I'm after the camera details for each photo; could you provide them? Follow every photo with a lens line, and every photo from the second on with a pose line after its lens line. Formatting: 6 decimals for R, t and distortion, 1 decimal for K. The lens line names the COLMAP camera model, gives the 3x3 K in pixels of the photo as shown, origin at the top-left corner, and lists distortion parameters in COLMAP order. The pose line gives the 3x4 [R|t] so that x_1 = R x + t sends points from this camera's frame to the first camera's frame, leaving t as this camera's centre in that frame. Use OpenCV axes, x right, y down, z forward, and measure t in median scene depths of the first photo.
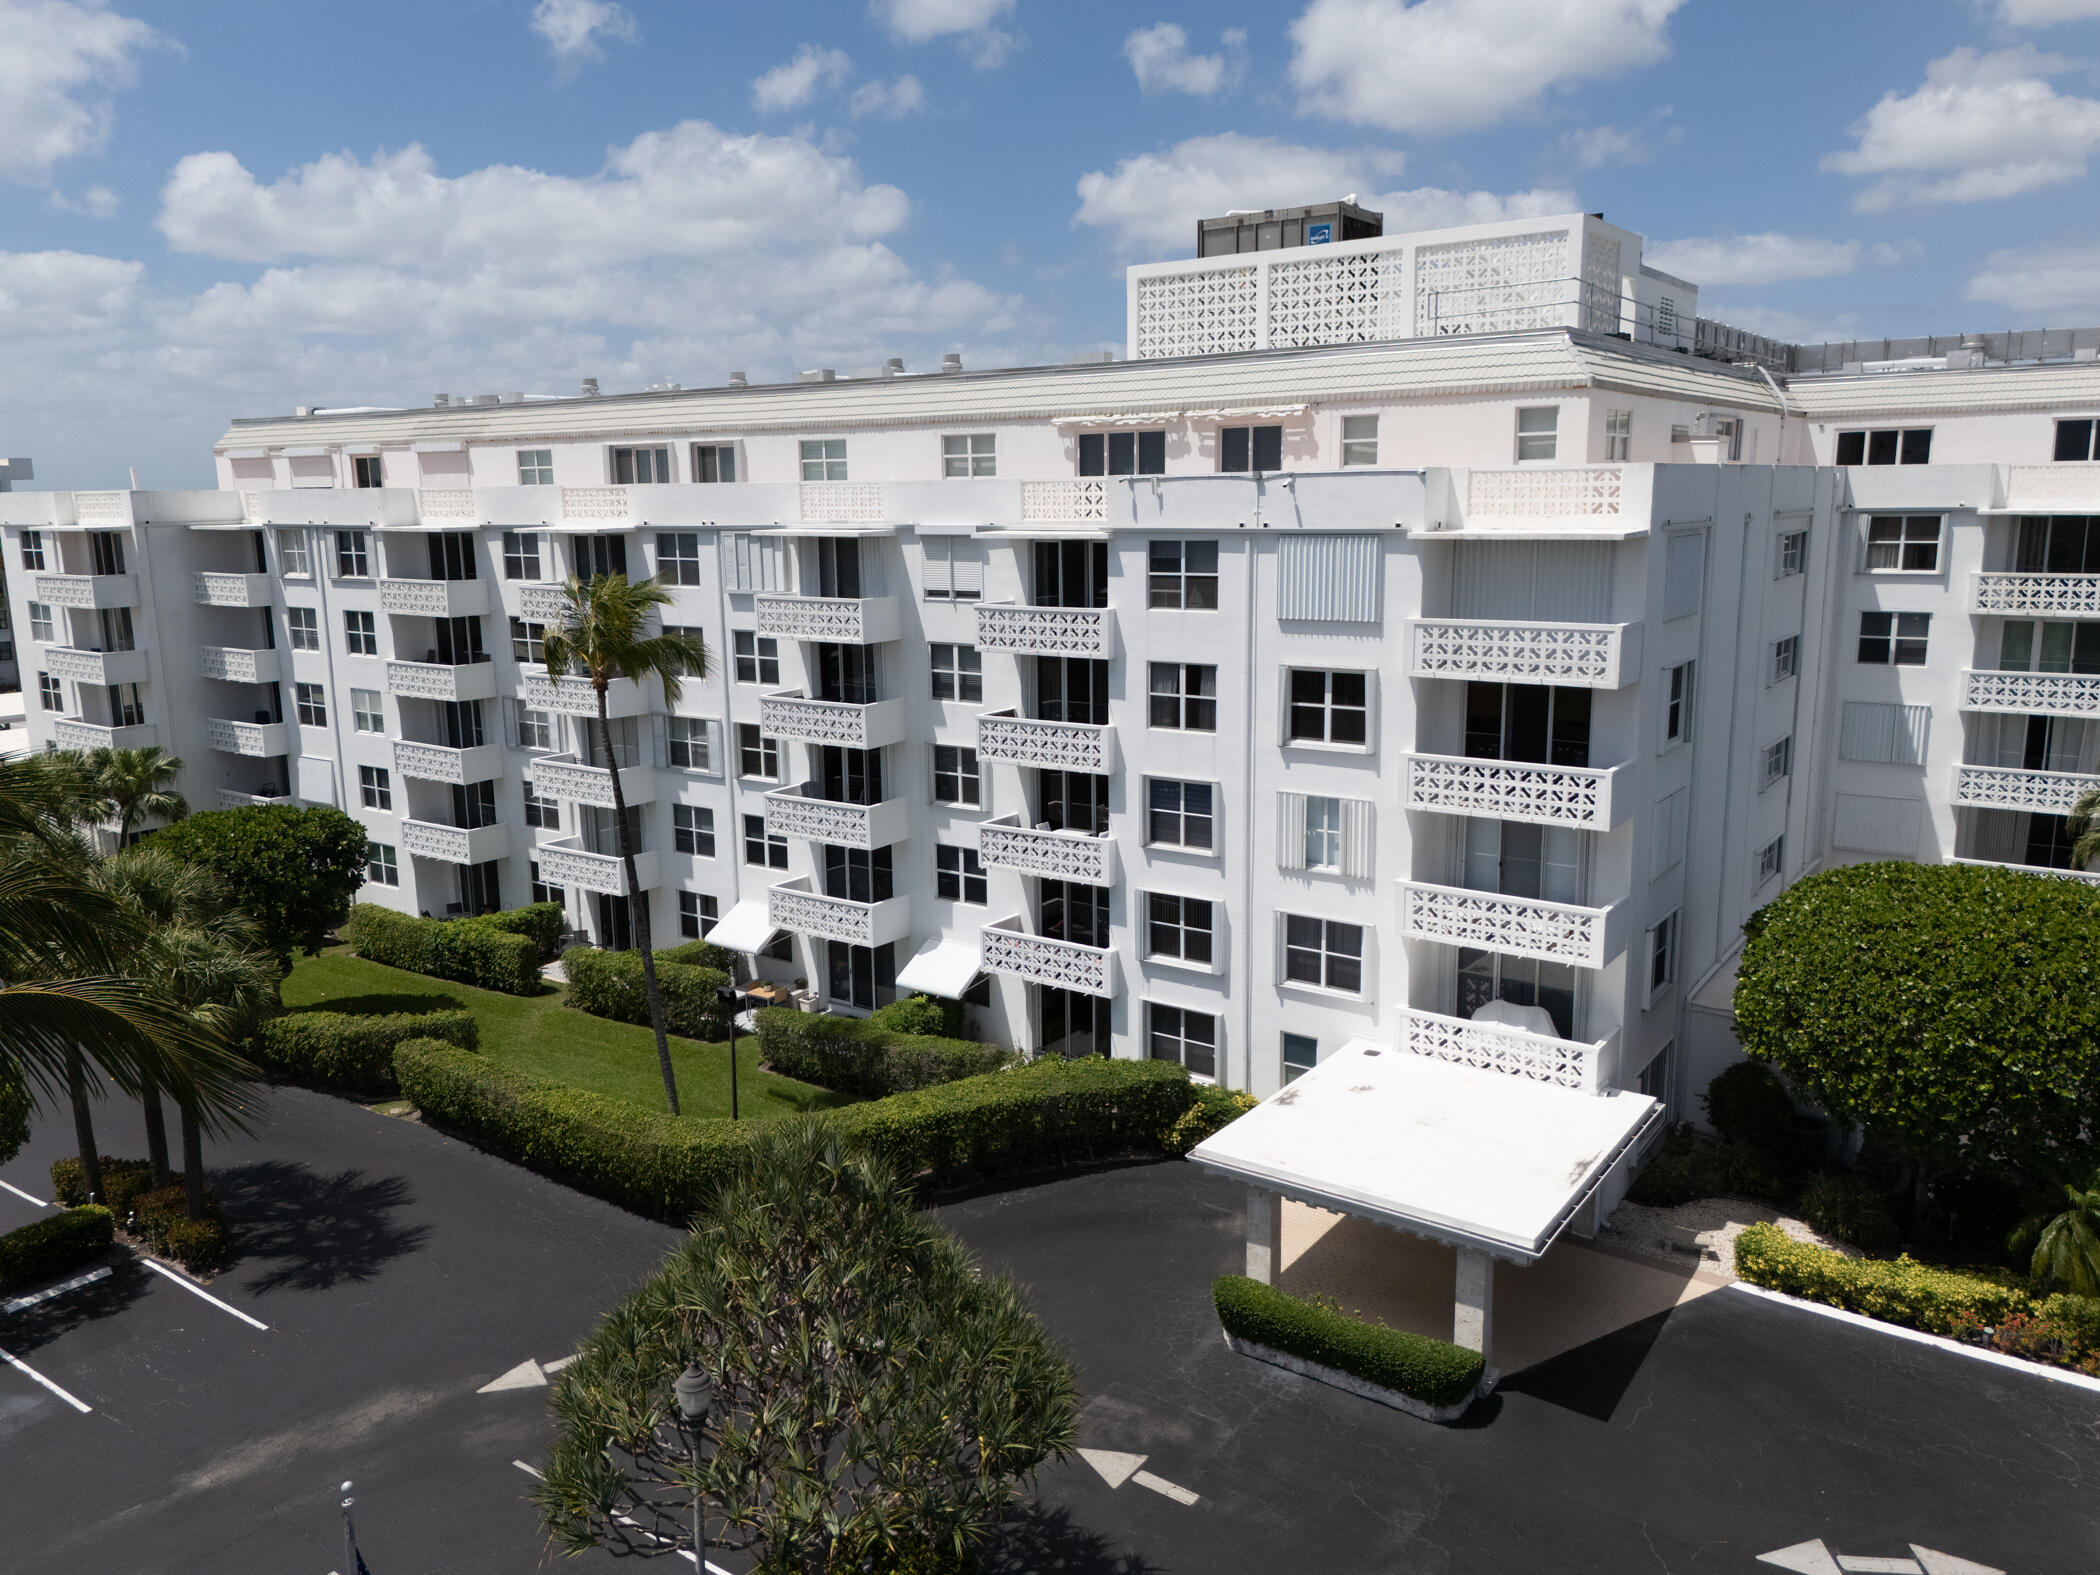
lens RADIAL K [[1515.3, 0, 1085.4], [0, 1515.3, 777.2], [0, 0, 1]] dist [0.120806, -0.123362]
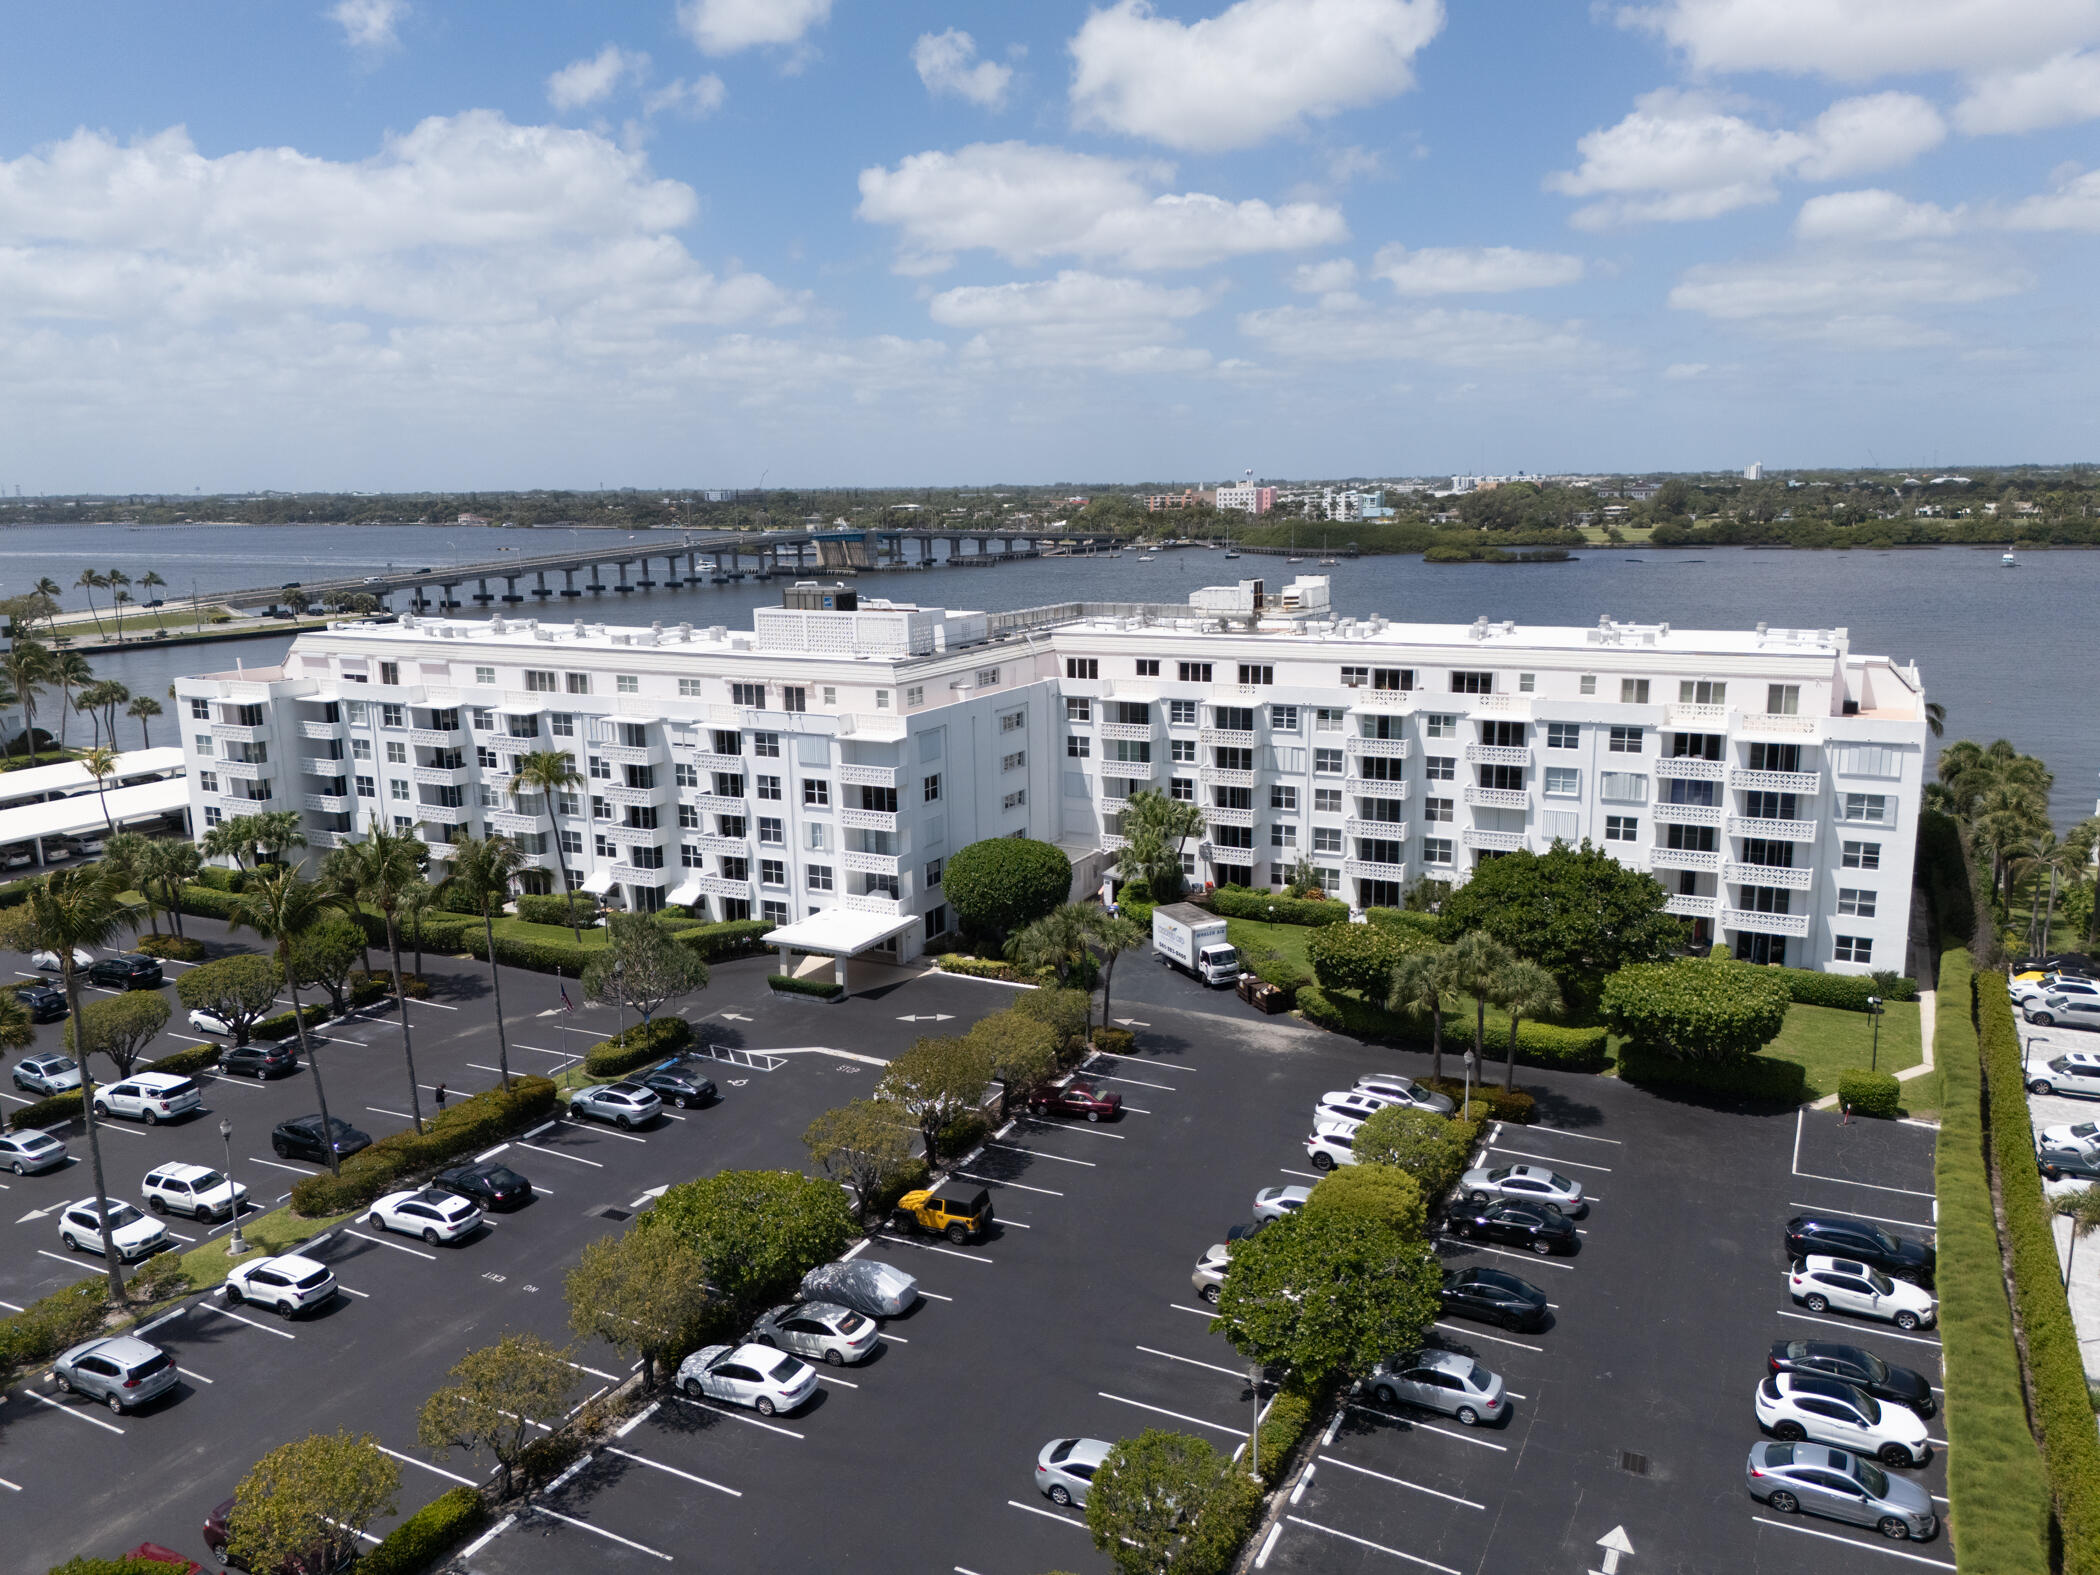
lens RADIAL K [[1750.0, 0, 1113.7], [0, 1750.0, 777.0], [0, 0, 1]] dist [0.147171, -0.220167]
pose [[0.992080, -0.029517, 0.122092, 0.253808], [0.028322, 0.999533, 0.011508, -0.078712], [-0.122375, -0.007959, 0.992452, -1.939249]]
